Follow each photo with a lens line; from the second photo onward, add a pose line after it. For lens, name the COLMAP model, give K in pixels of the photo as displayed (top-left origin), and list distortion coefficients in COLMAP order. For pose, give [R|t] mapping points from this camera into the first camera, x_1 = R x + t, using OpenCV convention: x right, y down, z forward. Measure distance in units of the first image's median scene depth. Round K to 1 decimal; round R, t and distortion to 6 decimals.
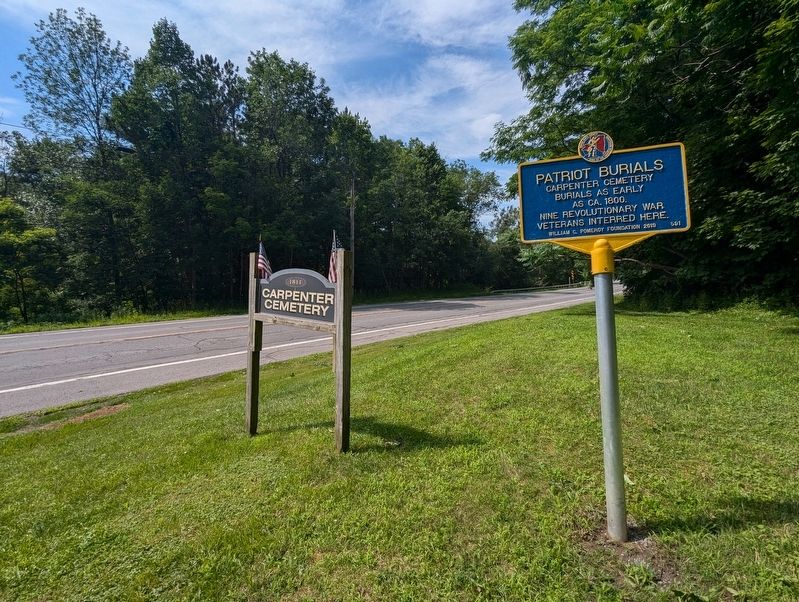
lens RADIAL K [[370.0, 0, 399.5], [0, 370.0, 301.0], [0, 0, 1]] dist [0.000127, -0.006194]
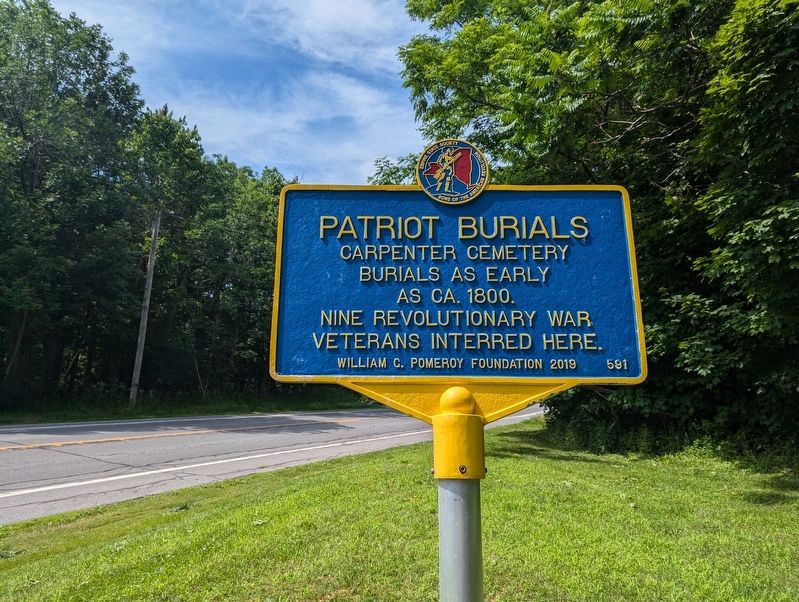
lens RADIAL K [[533.7, 0, 399.5], [0, 533.7, 301.0], [0, 0, 1]] dist [0.023495, -0.000154]
pose [[0.960542, 0.097951, 0.260315, 0.072442], [-0.045531, 0.978686, -0.200251, -0.031010], [-0.274382, 0.180497, 0.944529, 0.100904]]
